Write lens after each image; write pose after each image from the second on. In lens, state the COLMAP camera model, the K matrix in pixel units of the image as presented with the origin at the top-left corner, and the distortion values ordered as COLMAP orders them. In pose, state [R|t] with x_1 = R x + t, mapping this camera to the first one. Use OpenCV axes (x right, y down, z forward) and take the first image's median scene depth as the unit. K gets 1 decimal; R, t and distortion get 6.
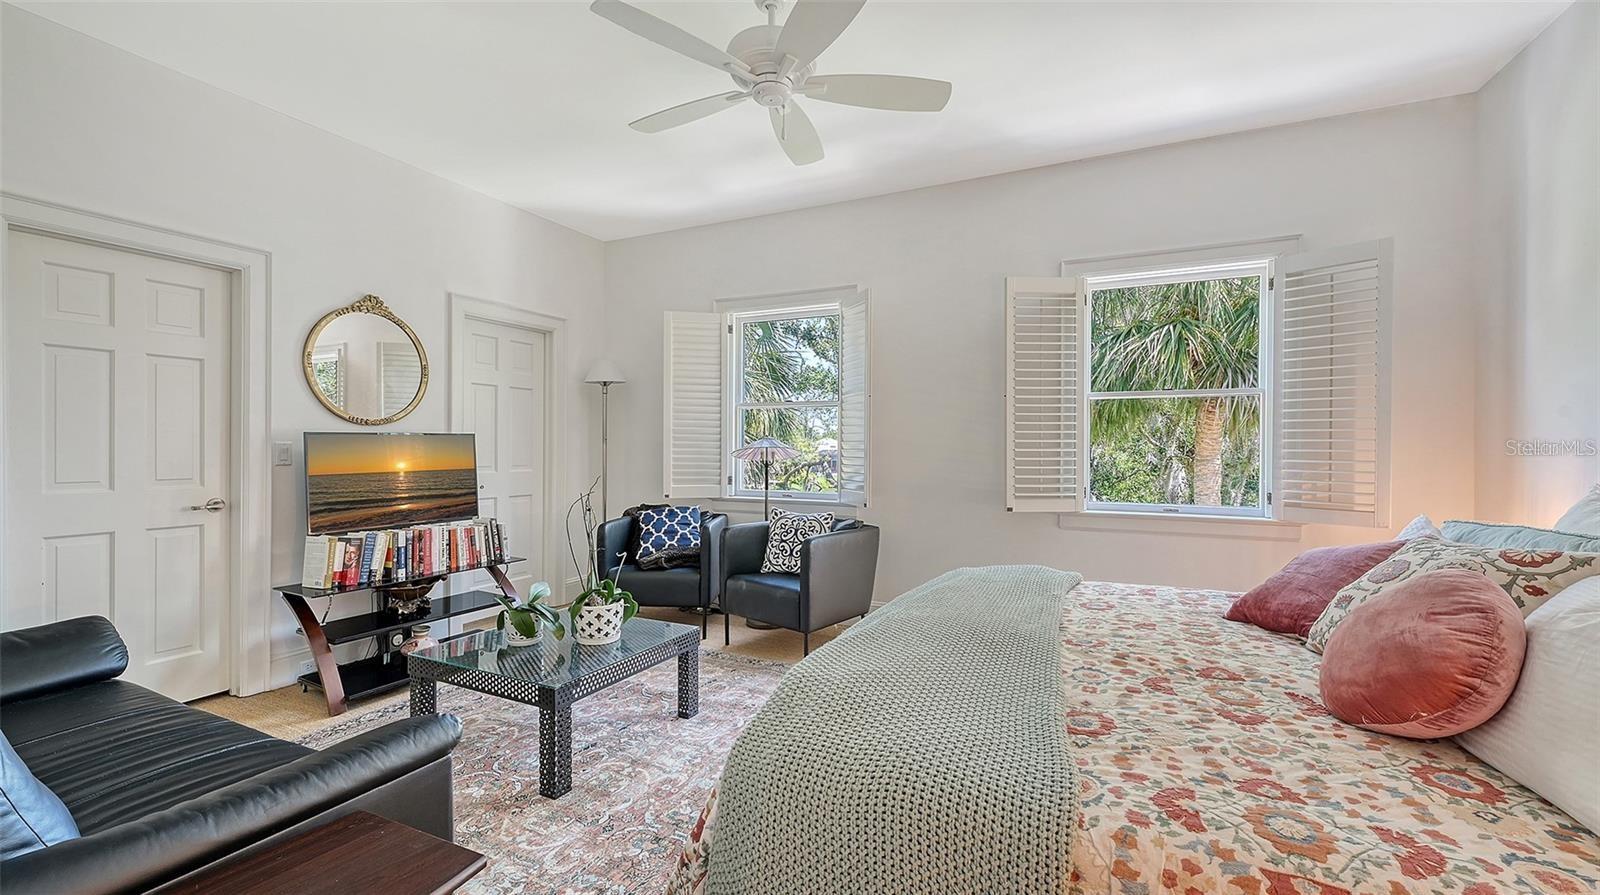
lens RADIAL K [[644.4, 0, 800.0], [0, 644.4, 447.5], [0, 0, 1]] dist [0.002351, -0.000077]
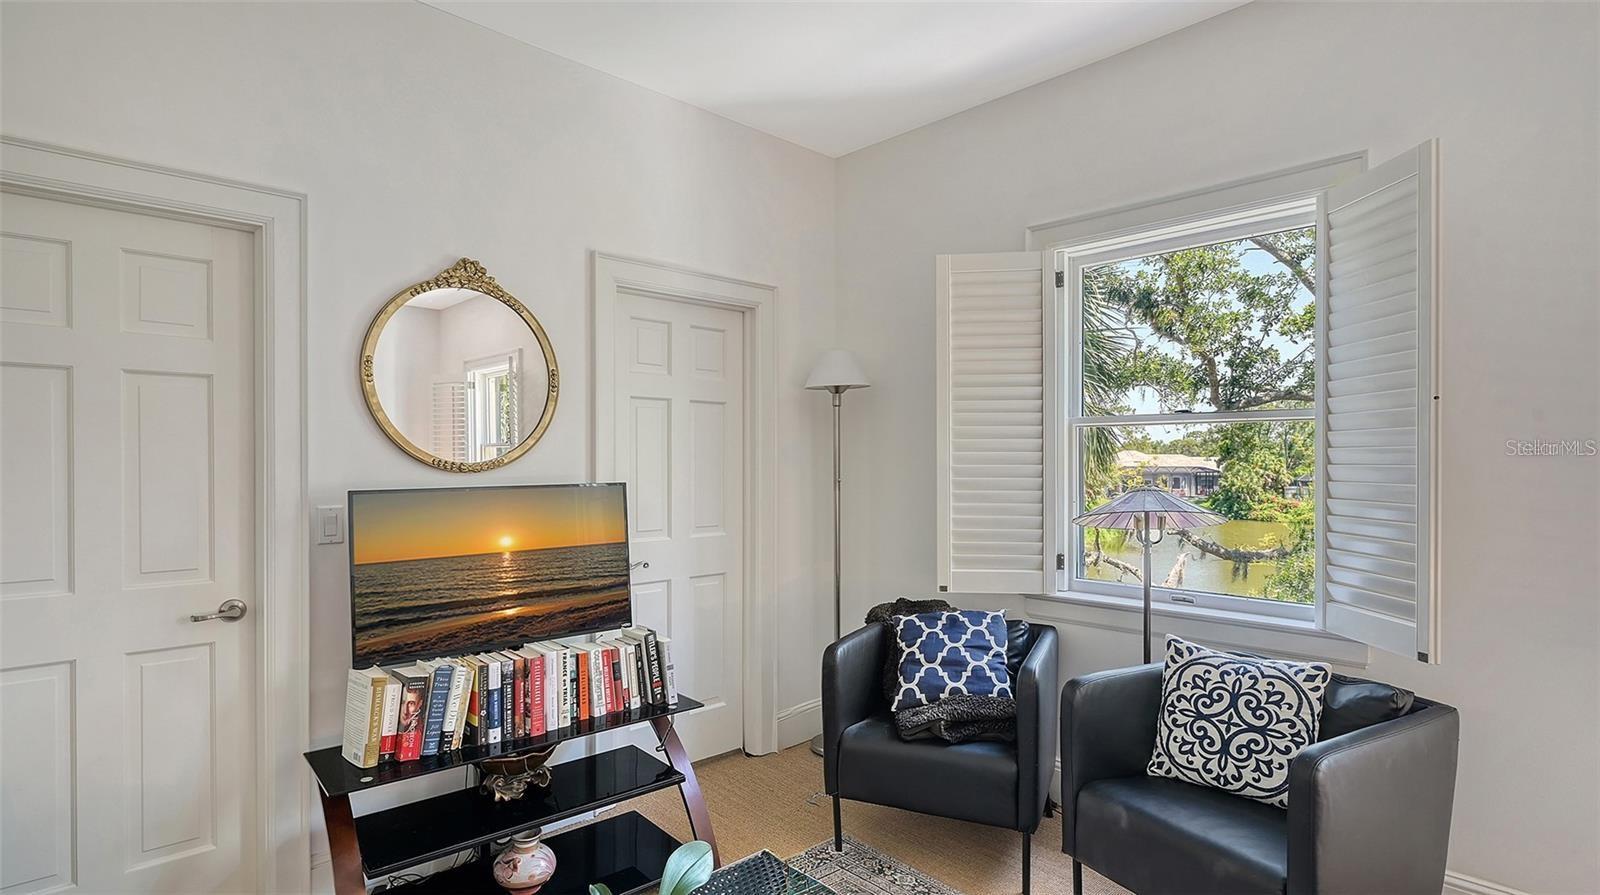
lens RADIAL K [[827.1, 0, 808.9], [0, 827.1, 477.4], [0, 0, 1]] dist [0.000336, 0.000296]
pose [[0.943985, -0.001011, -0.329986, -0.097191], [0.005640, 0.999899, 0.013072, -0.036541], [0.329940, -0.014201, 0.943895, 0.348937]]
